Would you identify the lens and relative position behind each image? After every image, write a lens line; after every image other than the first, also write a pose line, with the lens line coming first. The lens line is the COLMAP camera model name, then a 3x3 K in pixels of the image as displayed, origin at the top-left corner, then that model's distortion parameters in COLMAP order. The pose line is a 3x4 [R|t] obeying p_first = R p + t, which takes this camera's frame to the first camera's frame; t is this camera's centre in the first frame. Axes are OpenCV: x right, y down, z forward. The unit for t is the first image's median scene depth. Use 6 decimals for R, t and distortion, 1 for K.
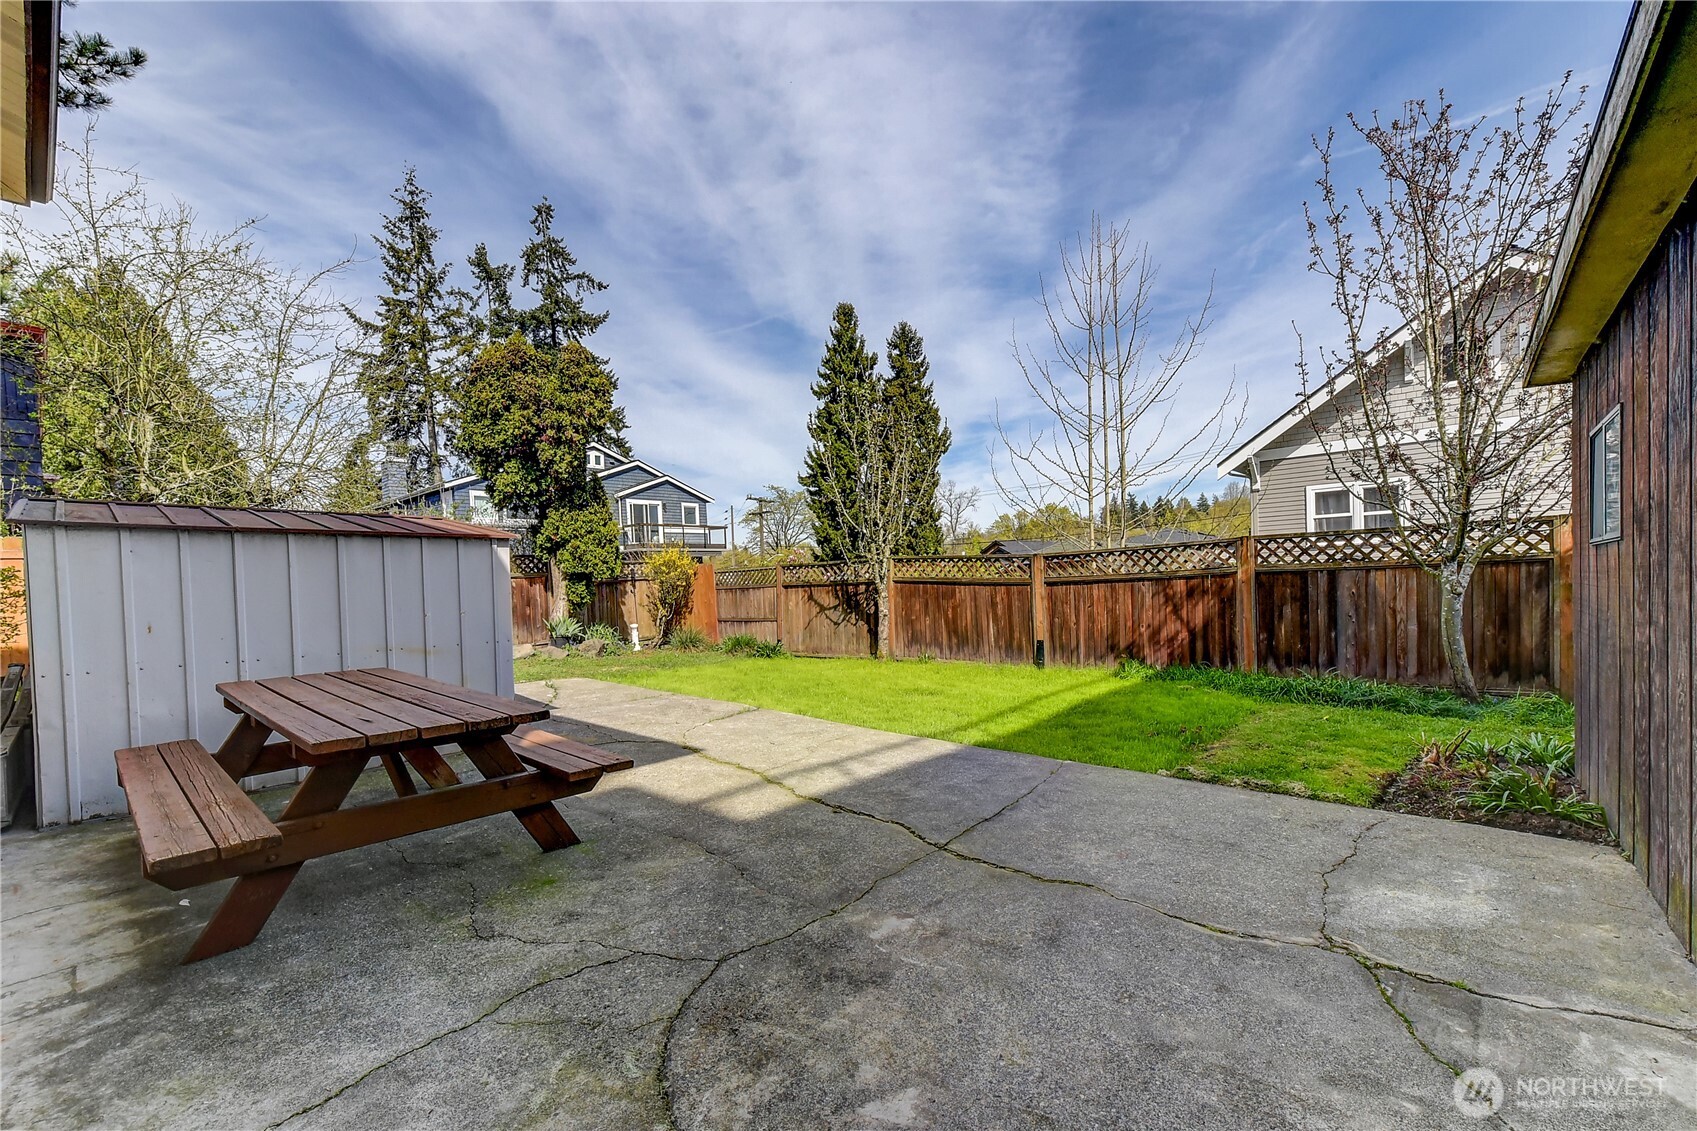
lens RADIAL K [[693.6, 0, 841.4], [0, 693.6, 573.7], [0, 0, 1]] dist [0.004154, -0.001089]
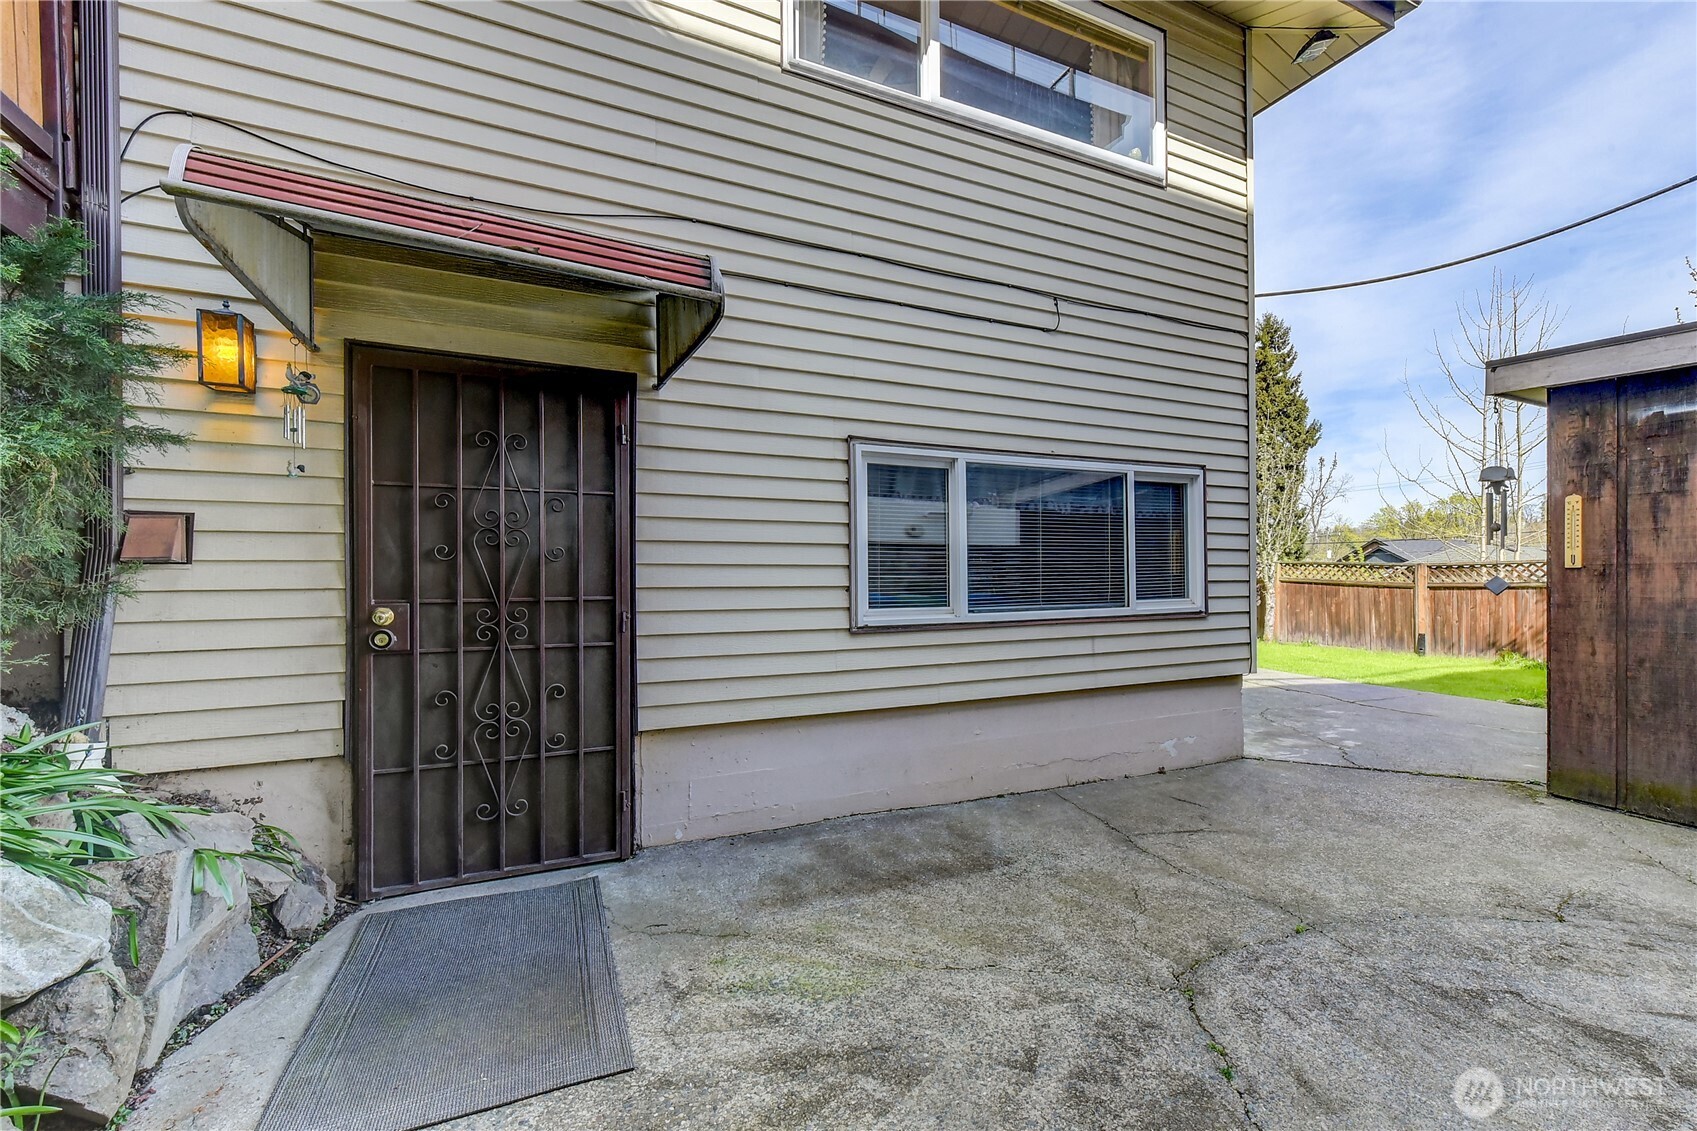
lens RADIAL K [[693.6, 0, 860.2], [0, 693.6, 566.5], [0, 0, 1]] dist [0.004154, -0.001089]
pose [[0.914206, 0.032980, -0.403906, -0.119847], [-0.032214, 0.999443, 0.008695, -0.001595], [0.403968, 0.005062, 0.914759, -0.489621]]
